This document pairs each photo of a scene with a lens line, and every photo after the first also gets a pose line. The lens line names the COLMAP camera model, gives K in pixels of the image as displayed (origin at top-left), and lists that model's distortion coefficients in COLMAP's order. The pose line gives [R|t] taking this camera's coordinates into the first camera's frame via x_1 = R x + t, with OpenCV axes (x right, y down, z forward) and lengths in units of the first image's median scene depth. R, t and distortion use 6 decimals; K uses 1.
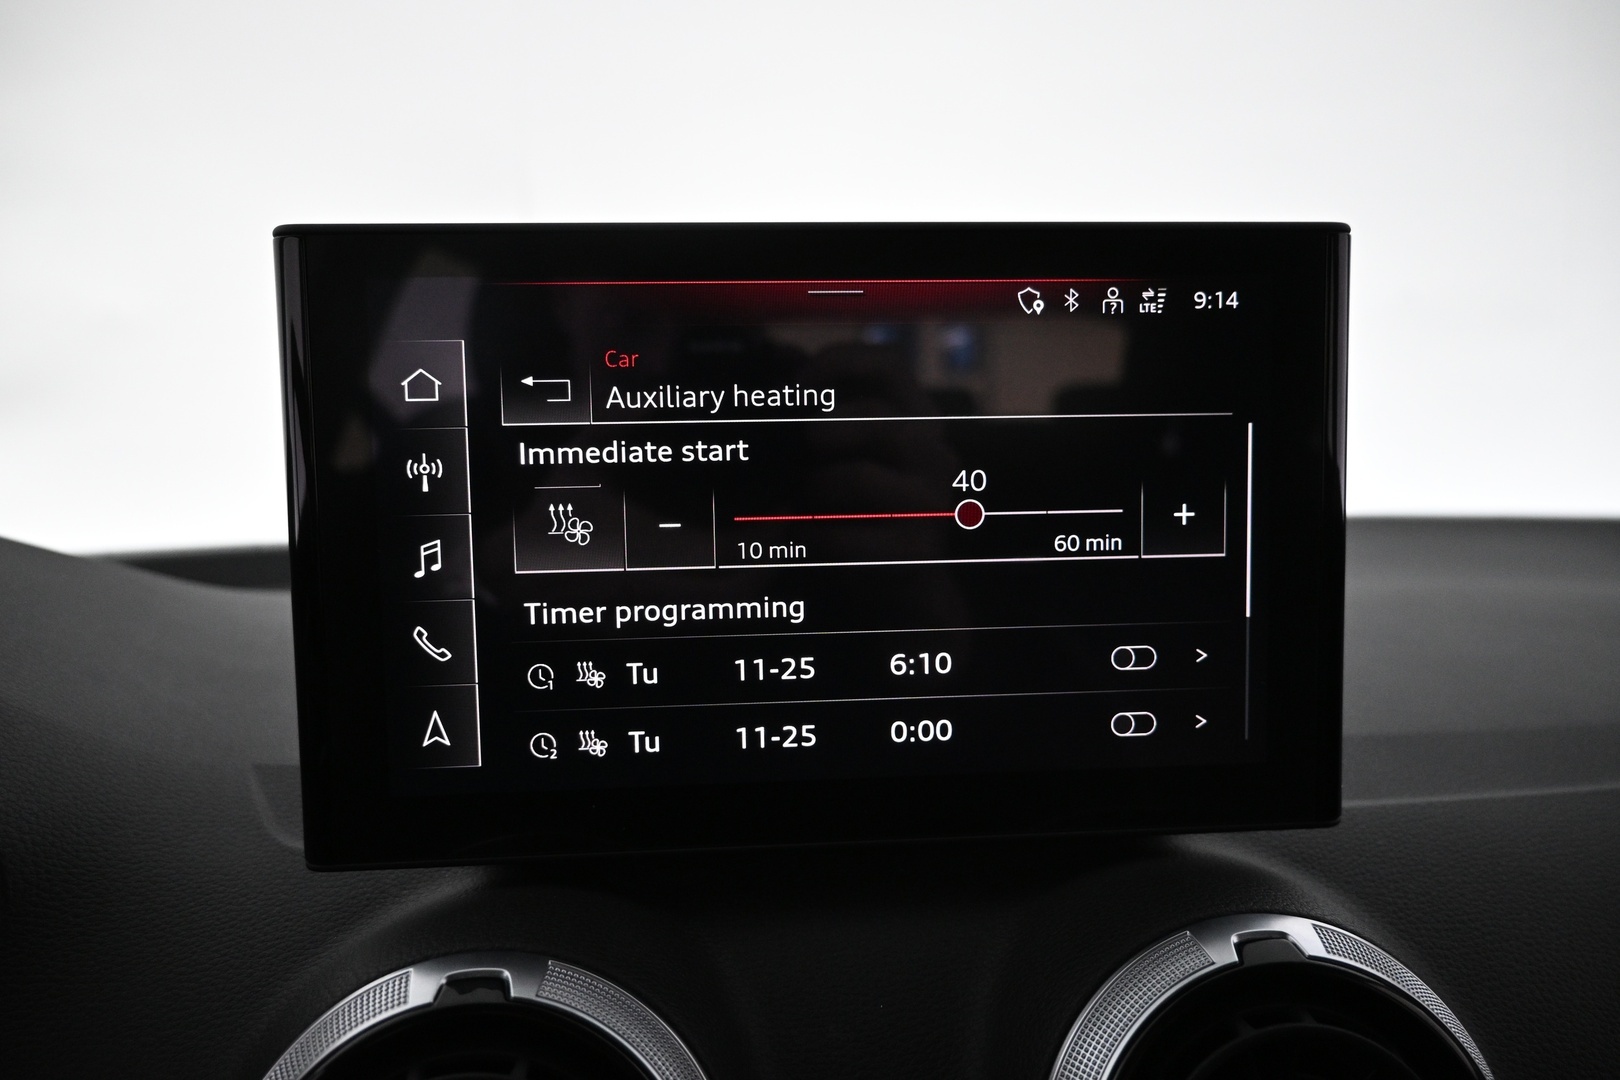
lens RADIAL K [[1094.0, 0, 810.0], [0, 1094.0, 540.0], [0, 0, 1]] dist [-0.004033, 0.003128]
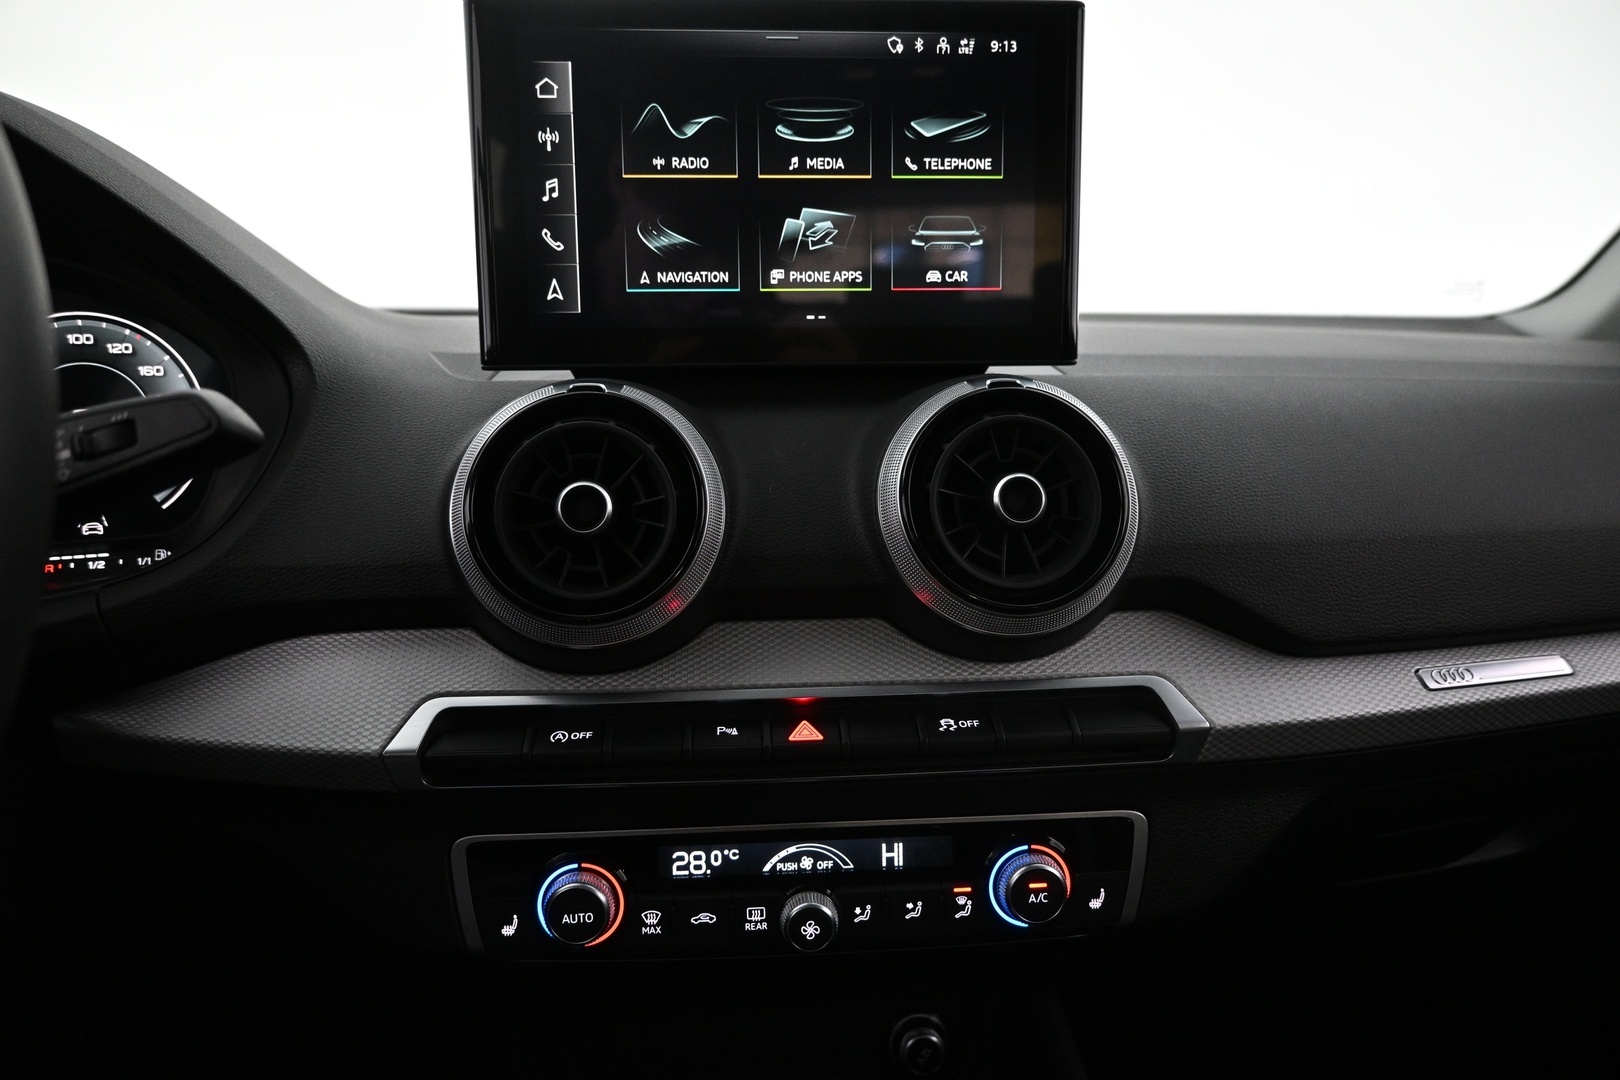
lens RADIAL K [[1094.0, 0, 810.0], [0, 1094.0, 540.0], [0, 0, 1]] dist [-0.004033, 0.003128]
pose [[0.999944, 0.008745, -0.005992, 0.086682], [-0.008313, 0.997598, 0.068763, 0.457645], [0.006579, -0.068709, 0.997615, -0.802720]]
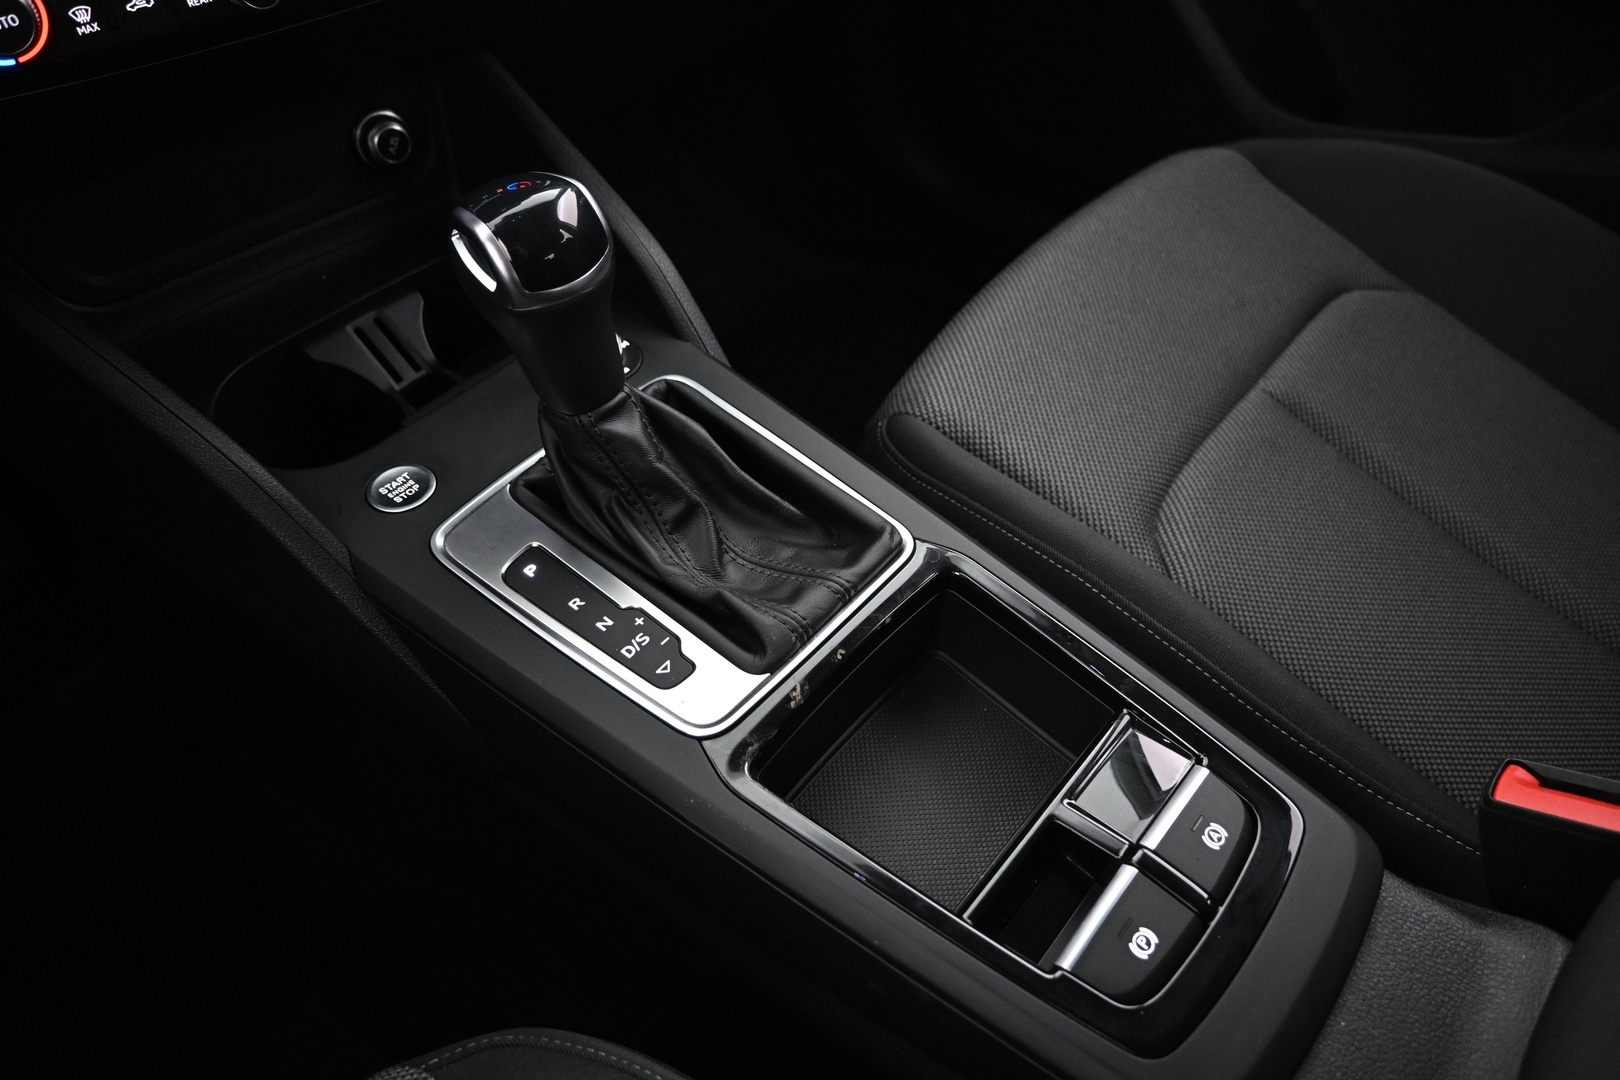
lens RADIAL K [[1094.0, 0, 810.0], [0, 1094.0, 540.0], [0, 0, 1]] dist [-0.004033, 0.003128]
pose [[0.827361, -0.408602, 0.385381, -0.209231], [0.046247, 0.733362, 0.678263, 0.684579], [-0.559764, -0.543345, 0.625652, -1.172582]]
